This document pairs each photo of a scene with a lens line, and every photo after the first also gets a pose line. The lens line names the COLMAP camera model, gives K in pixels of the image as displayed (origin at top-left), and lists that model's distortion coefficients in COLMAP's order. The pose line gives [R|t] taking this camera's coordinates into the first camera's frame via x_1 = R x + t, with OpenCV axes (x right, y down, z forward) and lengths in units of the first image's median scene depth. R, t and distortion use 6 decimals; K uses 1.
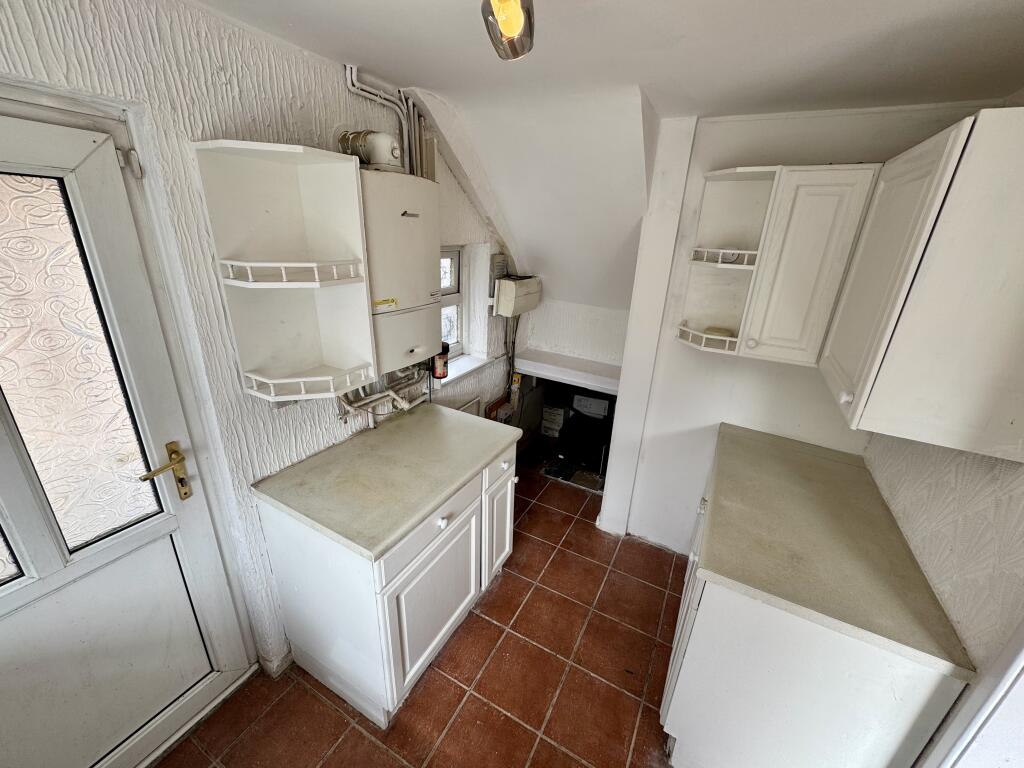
lens RADIAL K [[408.9, 0, 512.0], [0, 408.9, 384.0], [0, 0, 1]] dist [-0.003161, 0.000190]
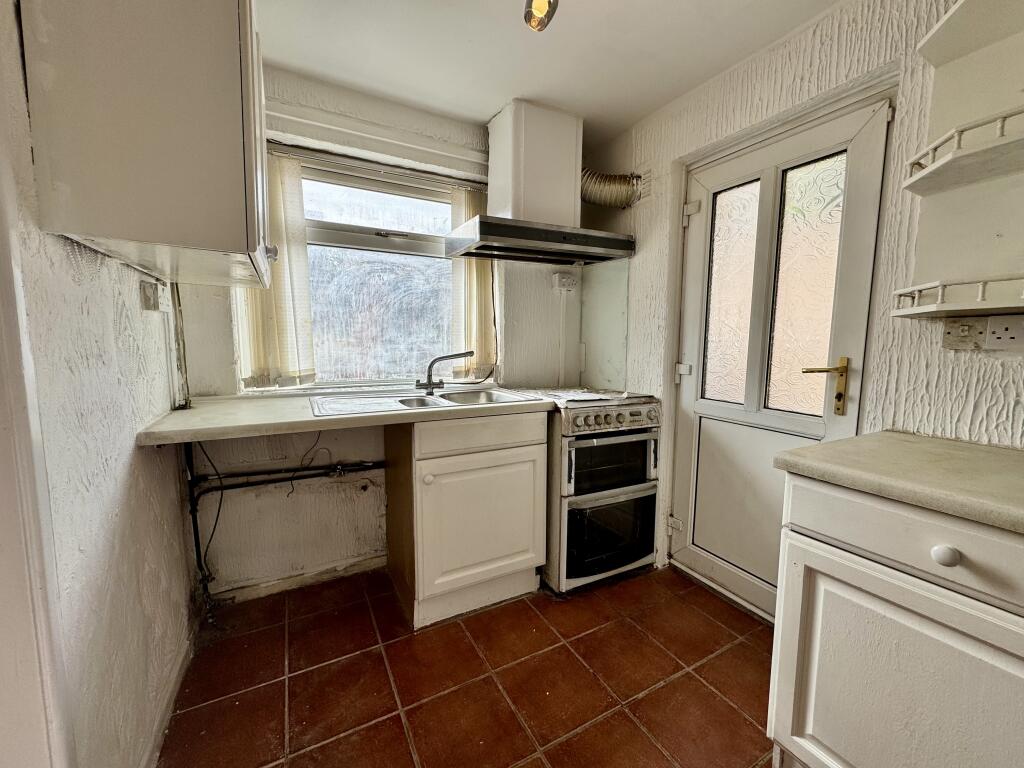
lens RADIAL K [[408.9, 0, 512.0], [0, 408.9, 384.0], [0, 0, 1]] dist [-0.003161, 0.000190]
pose [[-0.550818, 0.031767, -0.834021, 0.483343], [-0.331865, 0.908549, 0.253781, 0.174658], [0.765810, 0.416570, -0.489902, 0.662613]]
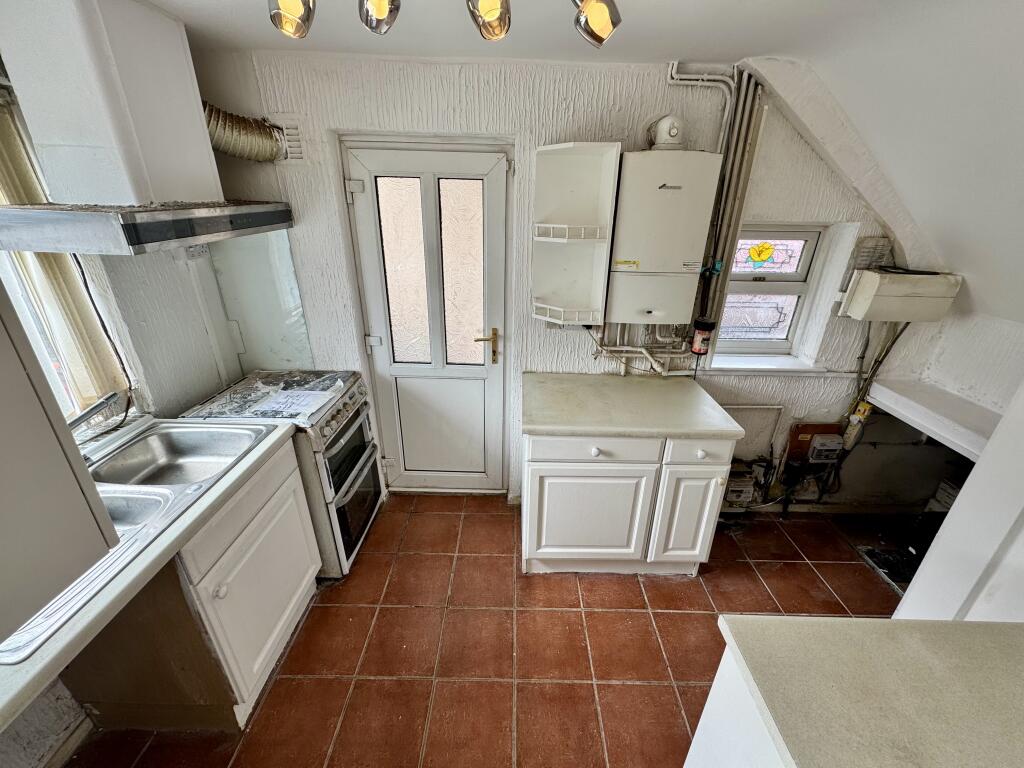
lens RADIAL K [[408.9, 0, 512.0], [0, 408.9, 384.0], [0, 0, 1]] dist [-0.003161, 0.000190]
pose [[0.464625, 0.320506, -0.825469, 0.558661], [-0.312774, 0.931512, 0.185631, 0.012411], [0.828430, 0.171936, 0.533049, 0.121860]]
